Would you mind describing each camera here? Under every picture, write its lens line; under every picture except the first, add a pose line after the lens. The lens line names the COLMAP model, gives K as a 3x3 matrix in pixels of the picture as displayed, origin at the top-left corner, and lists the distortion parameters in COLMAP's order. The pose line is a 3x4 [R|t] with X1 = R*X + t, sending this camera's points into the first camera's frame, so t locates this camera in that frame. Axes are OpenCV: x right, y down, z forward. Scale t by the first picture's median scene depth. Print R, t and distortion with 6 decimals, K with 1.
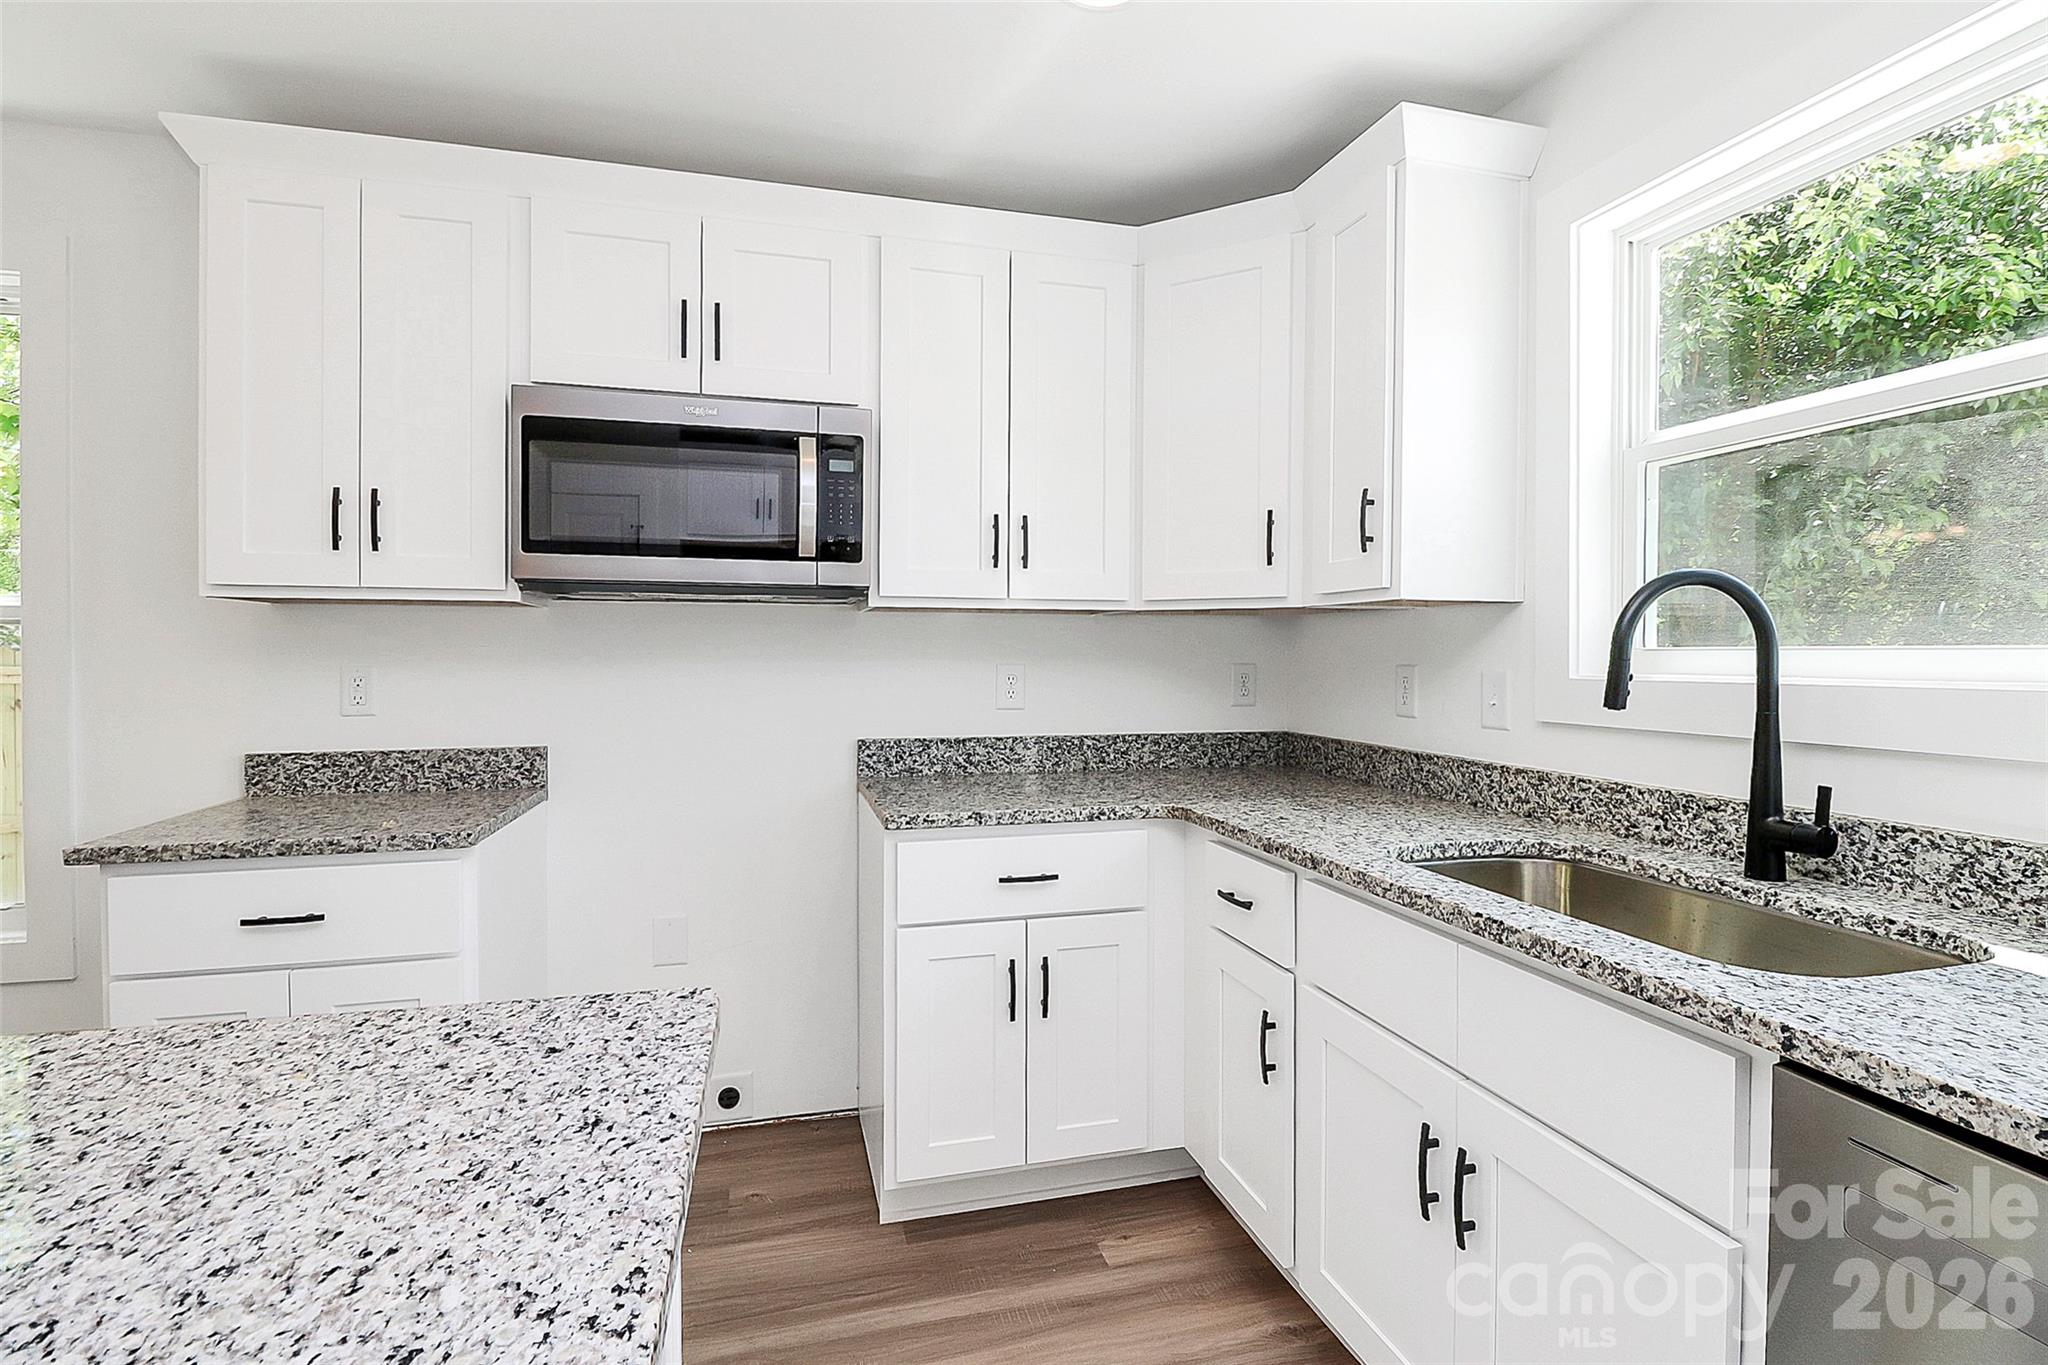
lens RADIAL K [[972.3, 0, 1026.9], [0, 972.3, 658.3], [0, 0, 1]] dist [-0.000148, -0.010889]
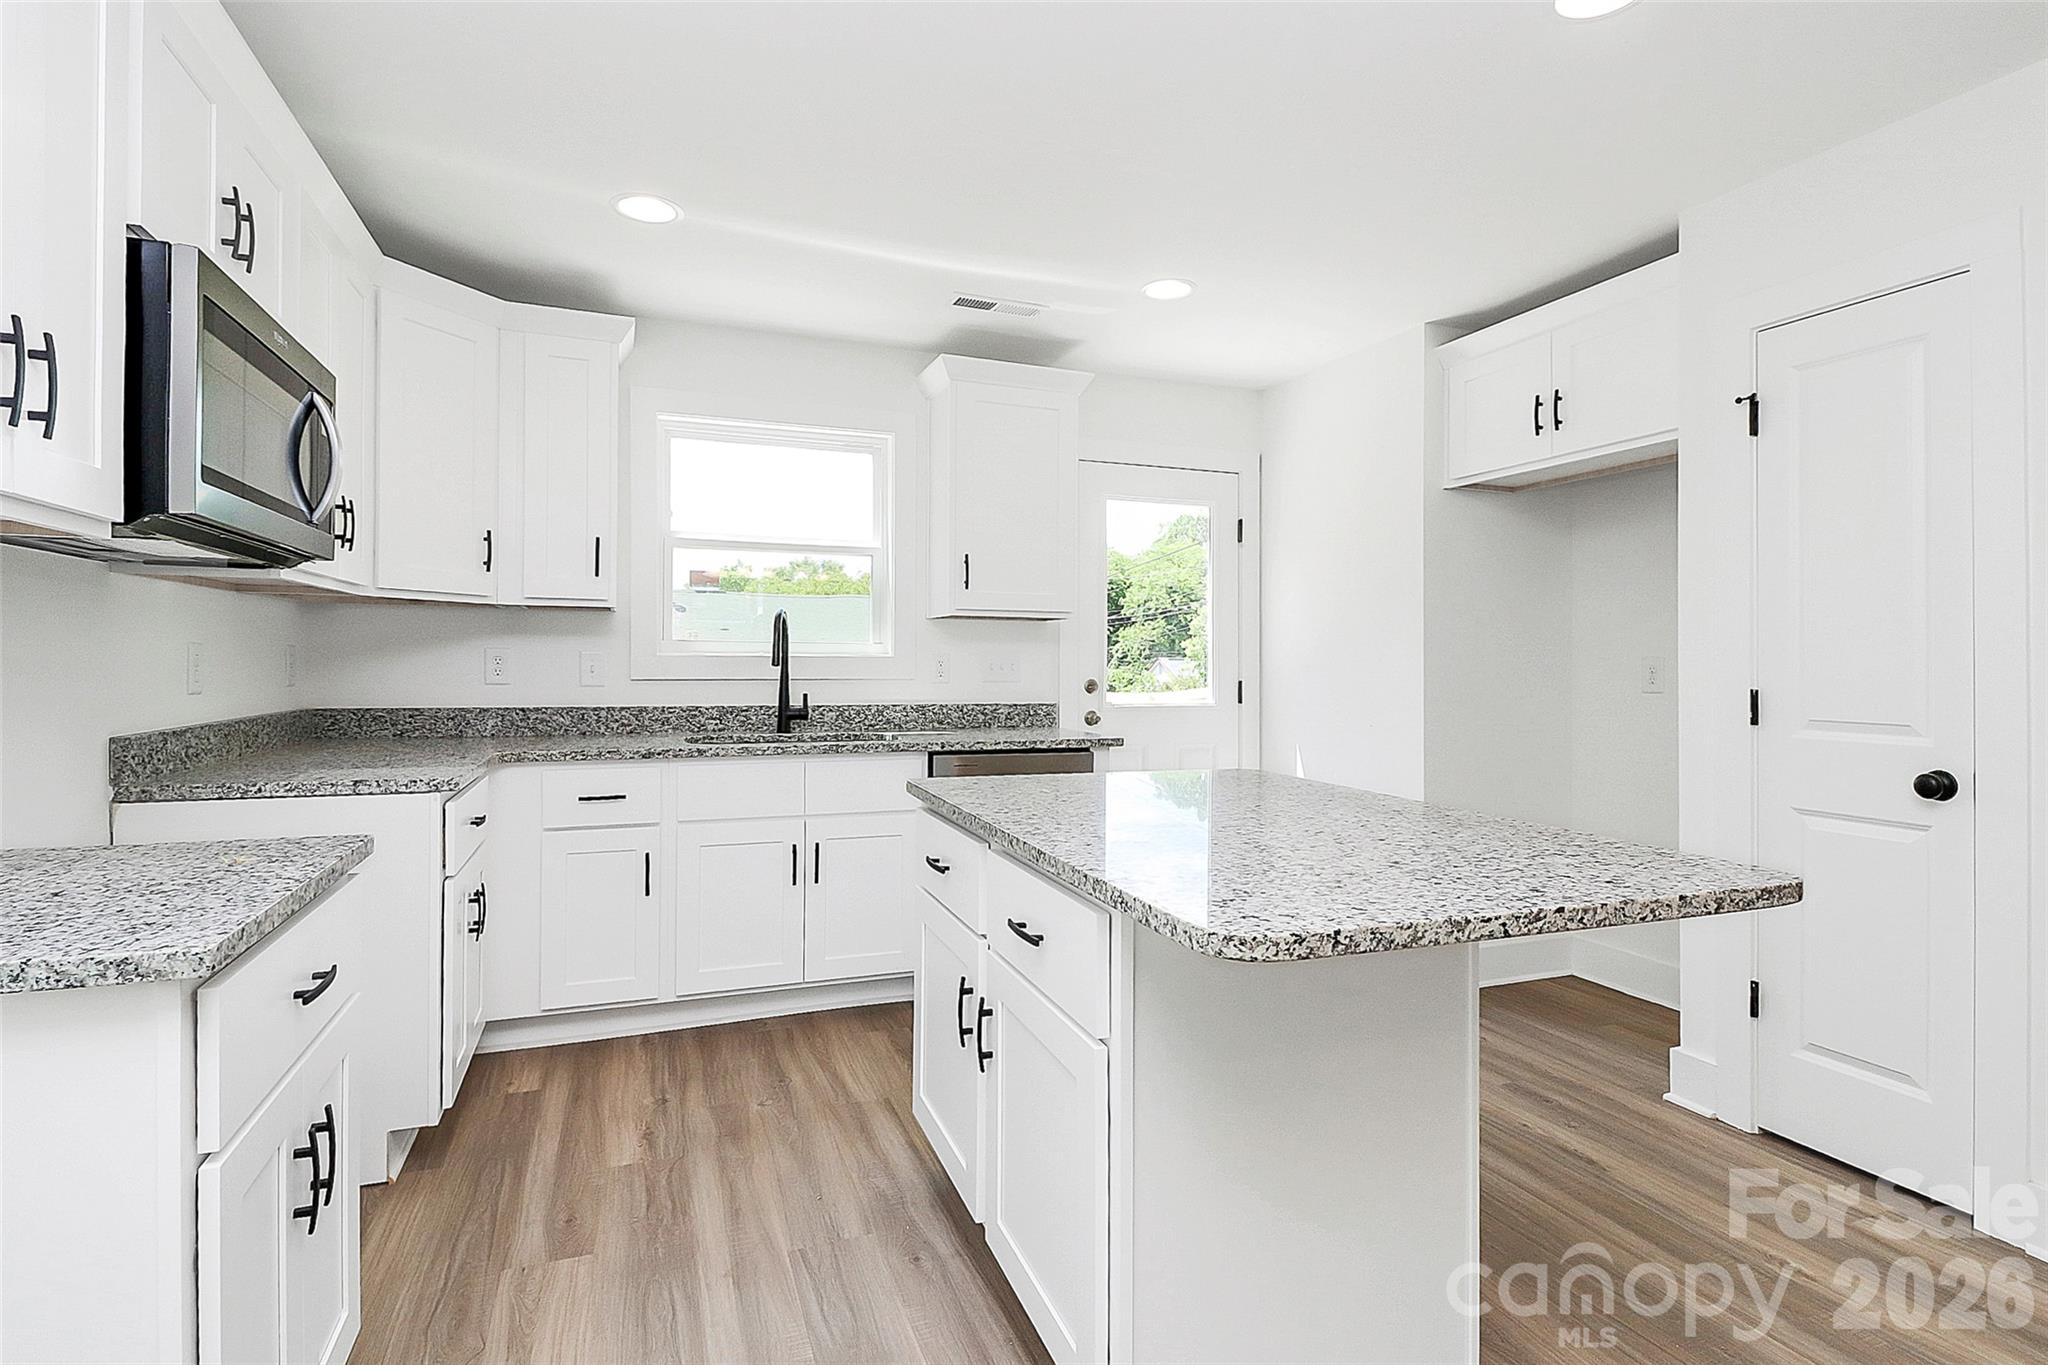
lens RADIAL K [[995.0, 0, 1008.8], [0, 995.0, 655.3], [0, 0, 1]] dist [-0.005479, -0.001107]
pose [[-0.097535, 0.001453, 0.995231, -1.300617], [-0.005215, 0.999984, -0.001971, 0.019439], [-0.995218, -0.005383, -0.097526, 0.468337]]
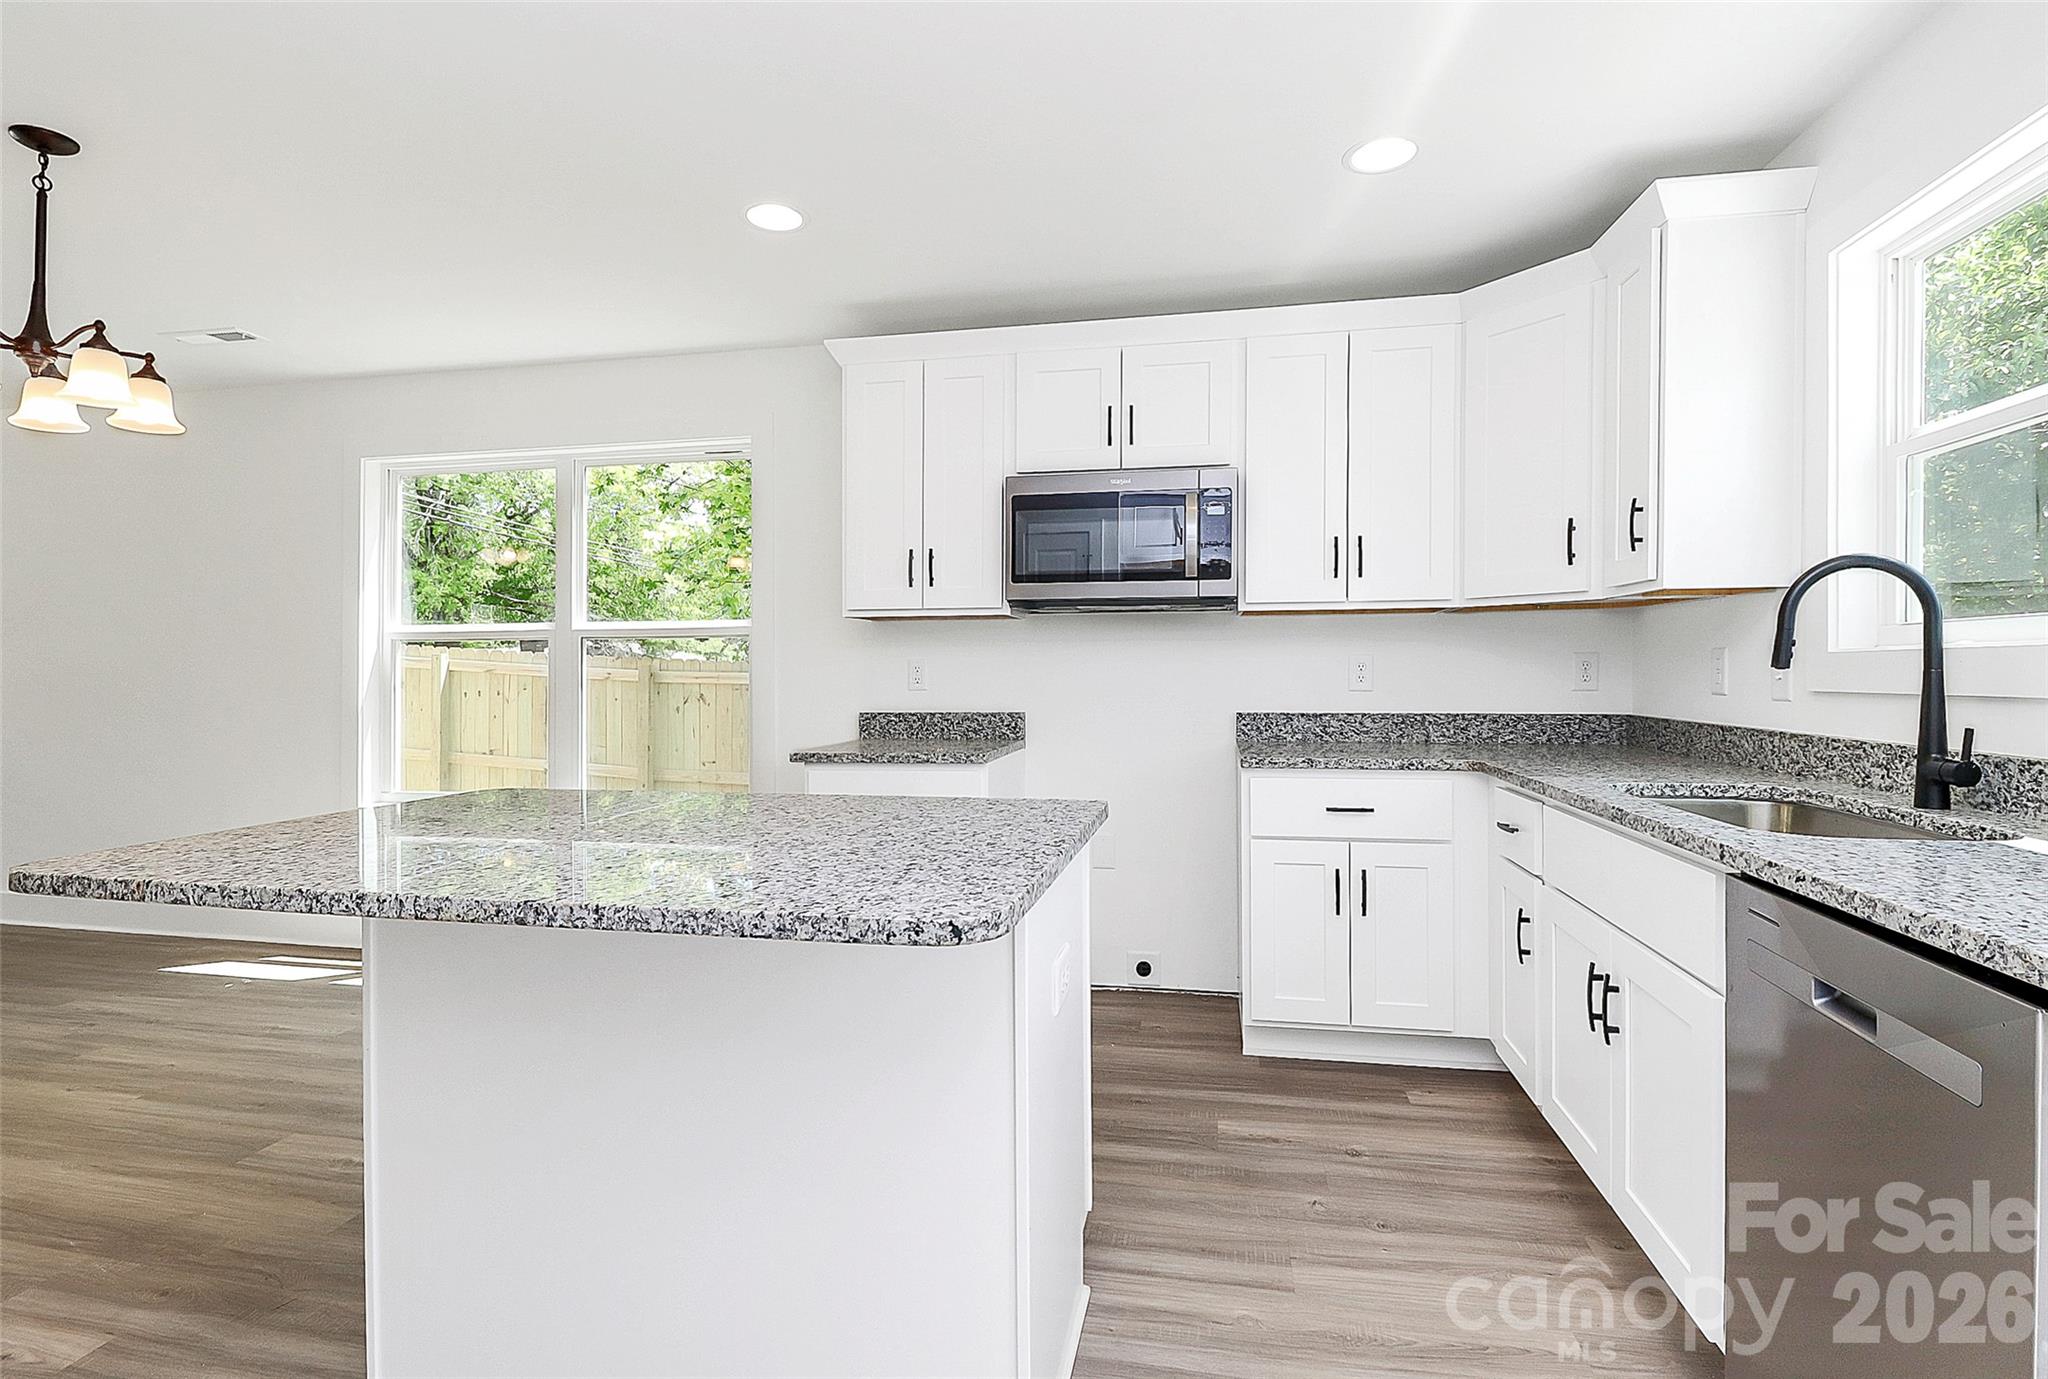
lens RADIAL K [[978.7, 0, 1026.6], [0, 978.7, 668.9], [0, 0, 1]] dist [-0.003393, -0.009064]
pose [[0.899907, -0.006763, -0.436030, 0.190287], [0.004827, 0.999973, -0.005547, 0.038111], [0.436056, 0.002887, 0.899915, -0.407751]]
